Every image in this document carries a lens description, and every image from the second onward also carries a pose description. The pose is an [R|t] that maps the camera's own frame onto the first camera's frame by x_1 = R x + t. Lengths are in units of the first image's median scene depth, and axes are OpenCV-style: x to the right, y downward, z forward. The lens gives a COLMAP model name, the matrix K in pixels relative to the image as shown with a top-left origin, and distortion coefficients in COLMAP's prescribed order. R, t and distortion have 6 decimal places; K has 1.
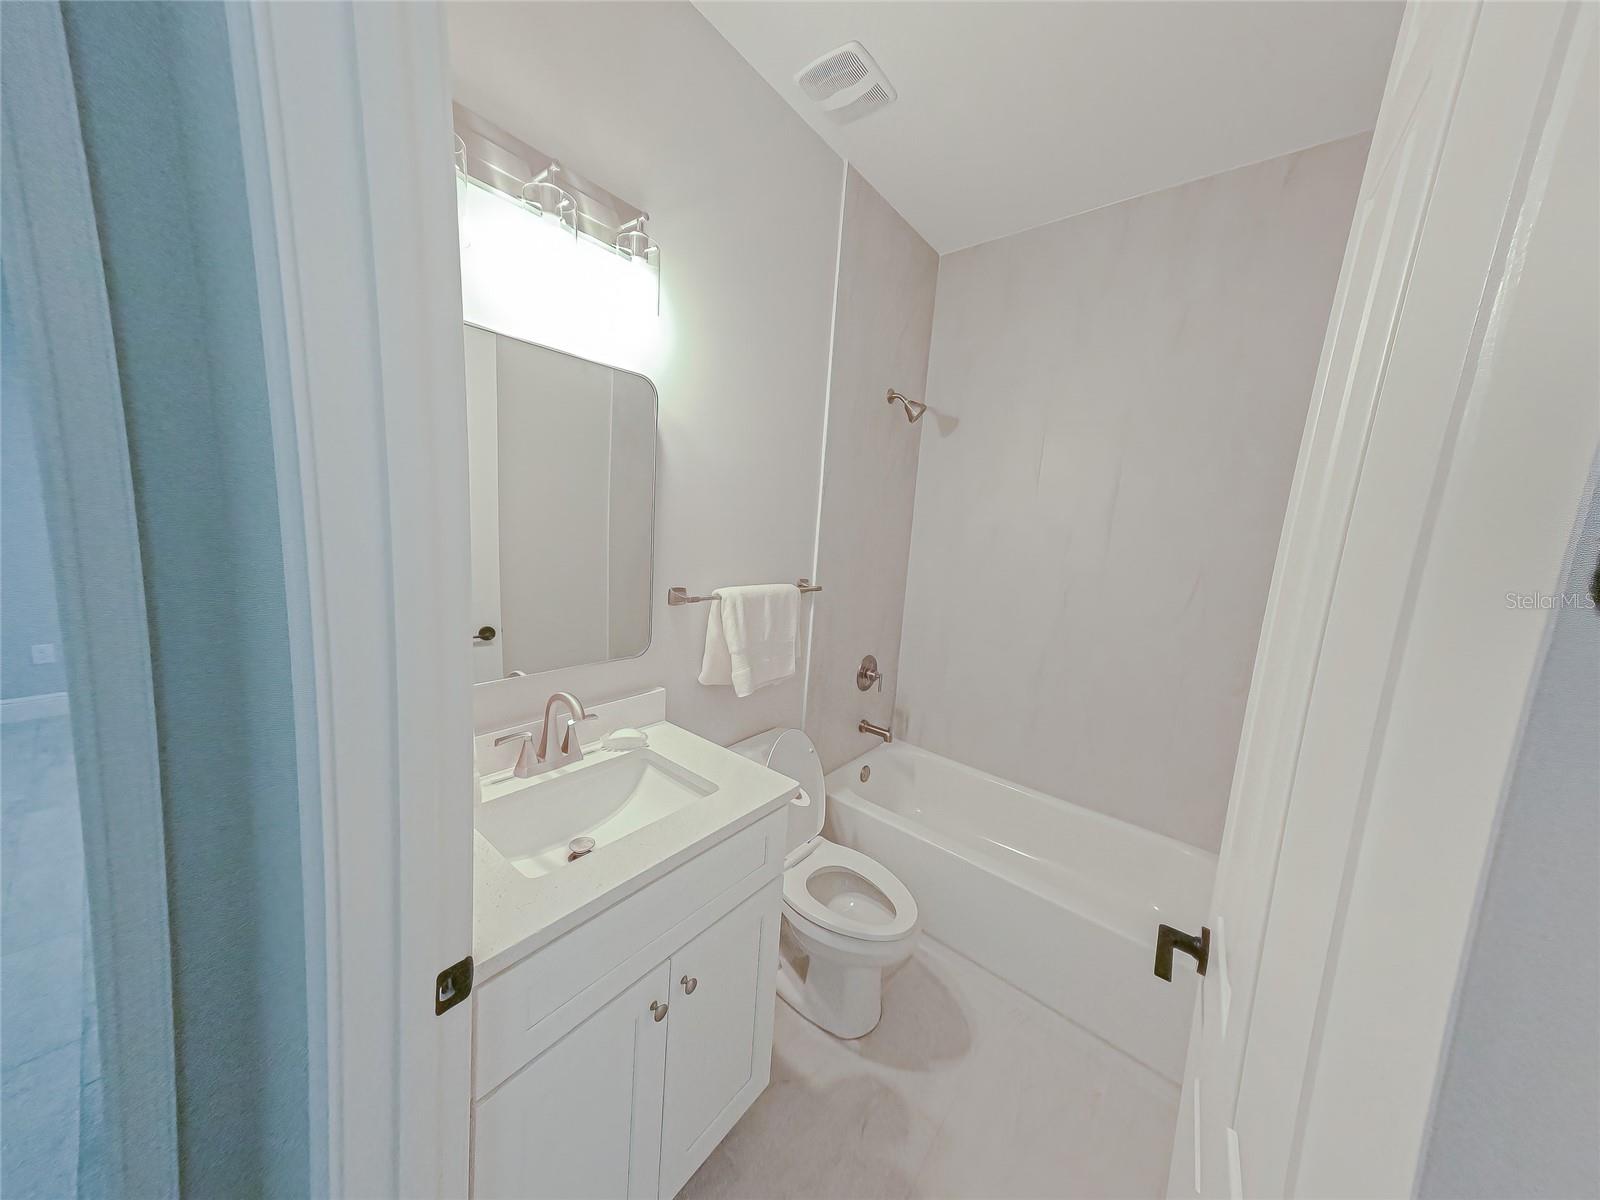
lens RADIAL K [[547.2, 0, 808.9], [0, 547.2, 601.3], [0, 0, 1]] dist [0.041368, -0.000015]
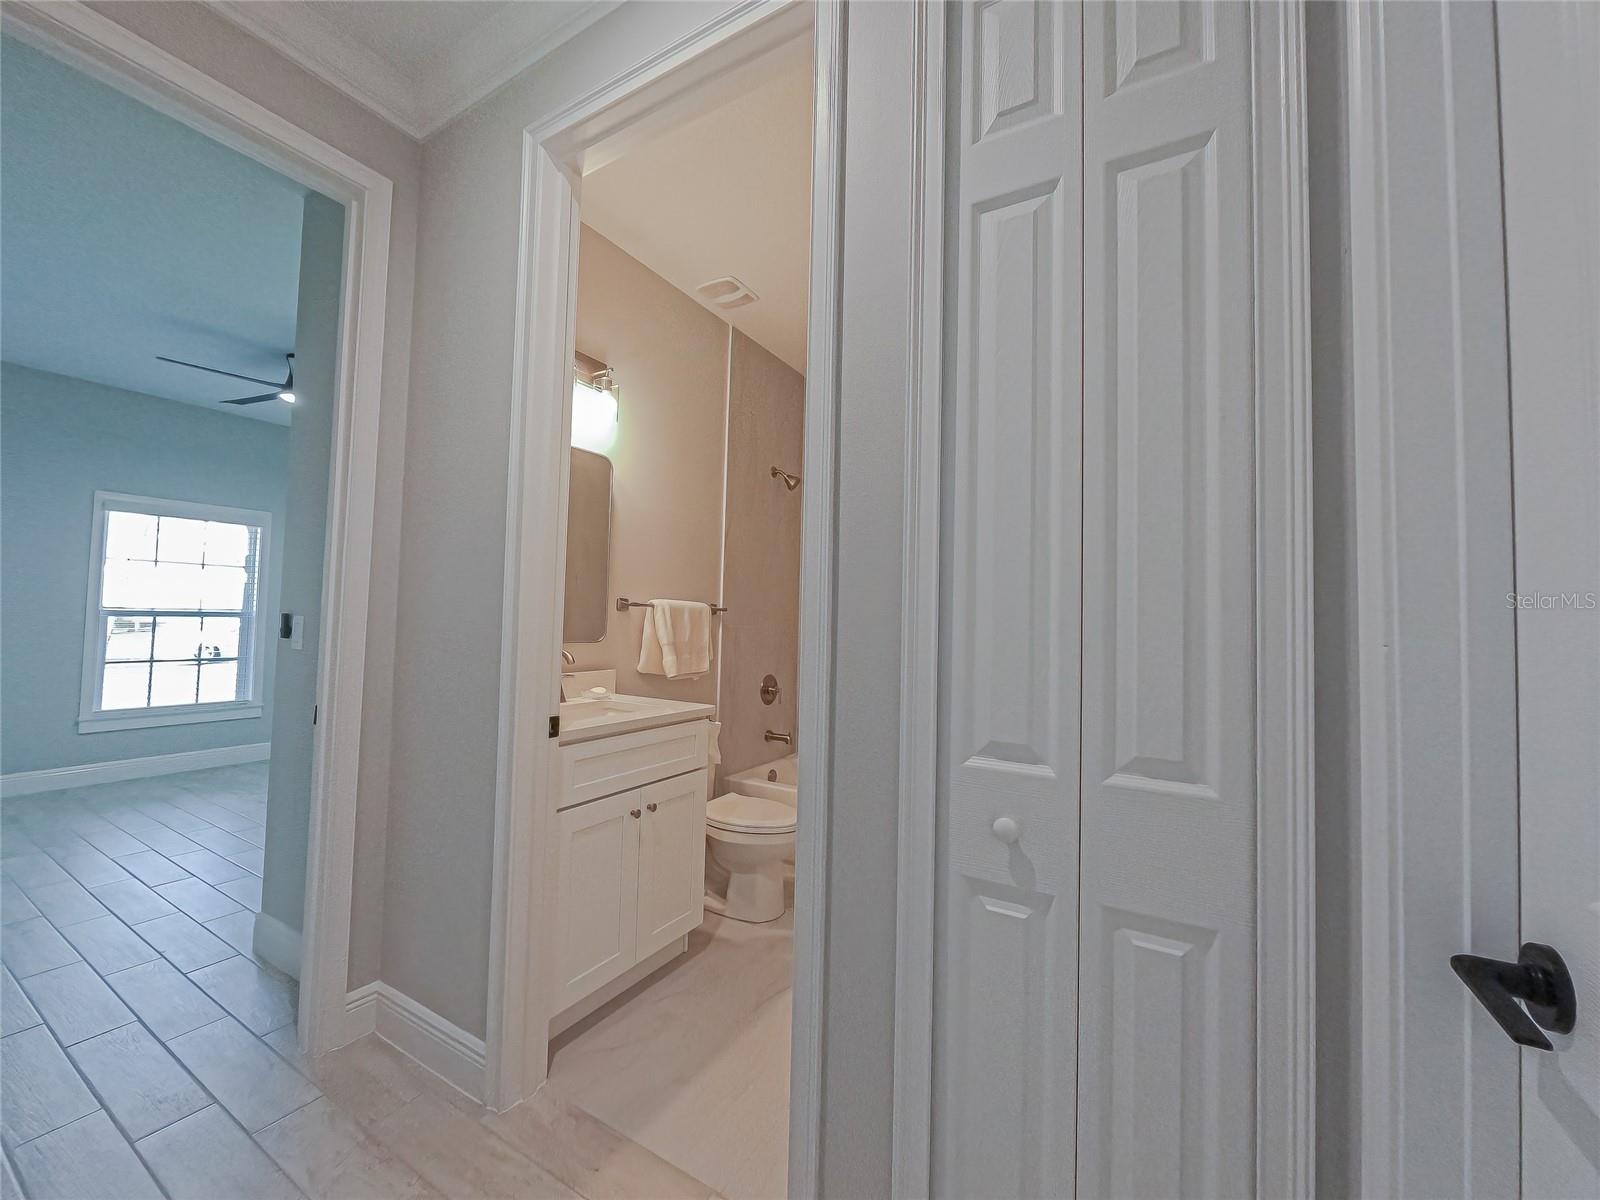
lens RADIAL K [[631.1, 0, 800.0], [0, 631.1, 600.0], [0, 0, 1]] dist [-0.001607, -0.000083]
pose [[0.990498, -0.039604, 0.131704, -0.002557], [0.062223, 0.983069, -0.172345, 0.264276], [-0.122648, 0.178902, 0.976192, -0.586904]]
